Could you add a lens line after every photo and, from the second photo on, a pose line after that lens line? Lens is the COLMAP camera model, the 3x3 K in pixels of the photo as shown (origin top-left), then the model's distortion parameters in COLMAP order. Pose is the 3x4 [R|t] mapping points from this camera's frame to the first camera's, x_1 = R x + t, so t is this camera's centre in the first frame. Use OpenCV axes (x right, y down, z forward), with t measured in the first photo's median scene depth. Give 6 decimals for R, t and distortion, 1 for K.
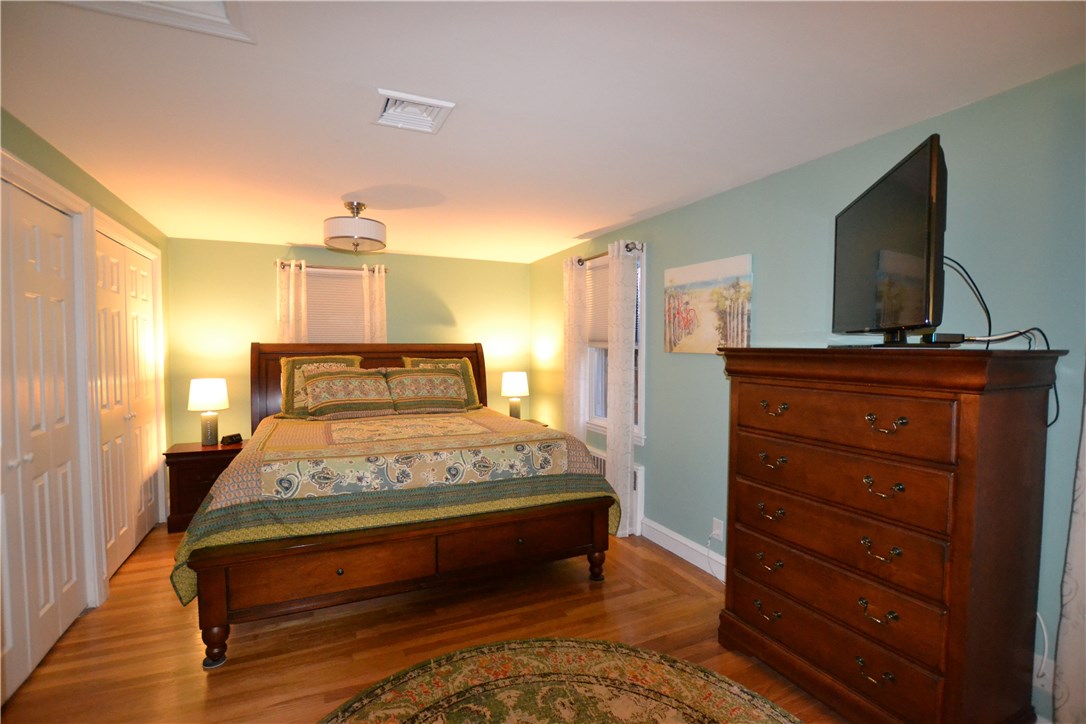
lens RADIAL K [[496.4, 0, 536.9], [0, 496.4, 364.3], [0, 0, 1]] dist [-0.033935, 0.005324]
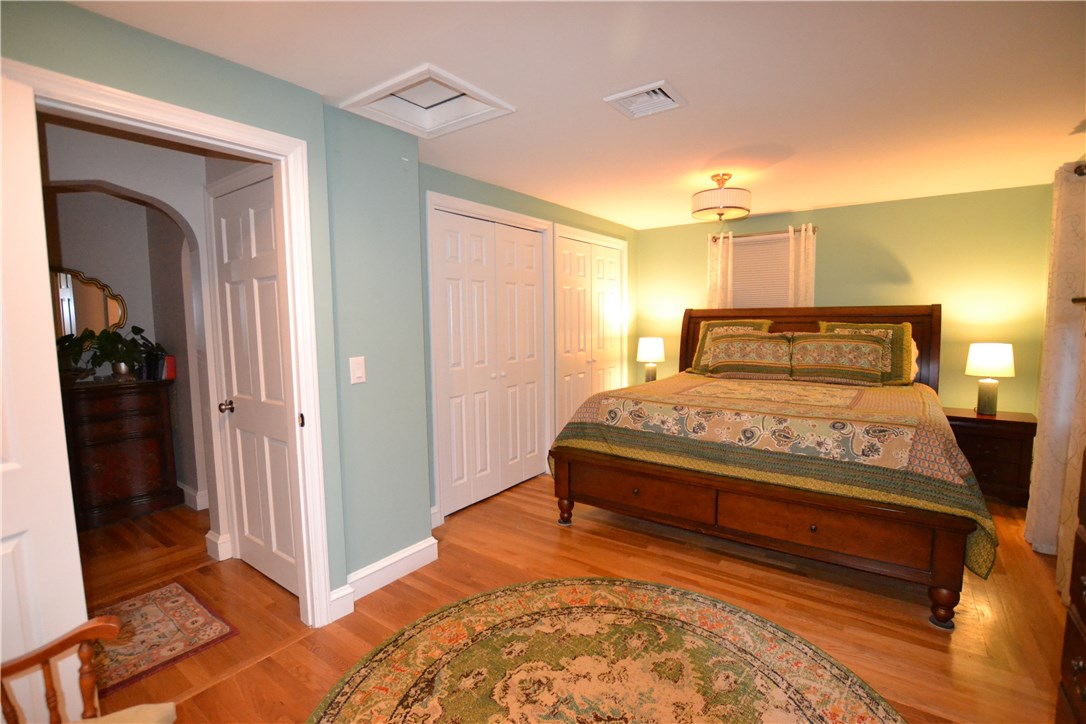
lens RADIAL K [[496.4, 0, 536.9], [0, 496.4, 364.3], [0, 0, 1]] dist [-0.033935, 0.005324]
pose [[0.485483, 0.074388, -0.871076, 0.456474], [-0.018410, 0.997022, 0.074883, 0.010654], [0.874052, -0.020317, 0.485407, 0.149266]]
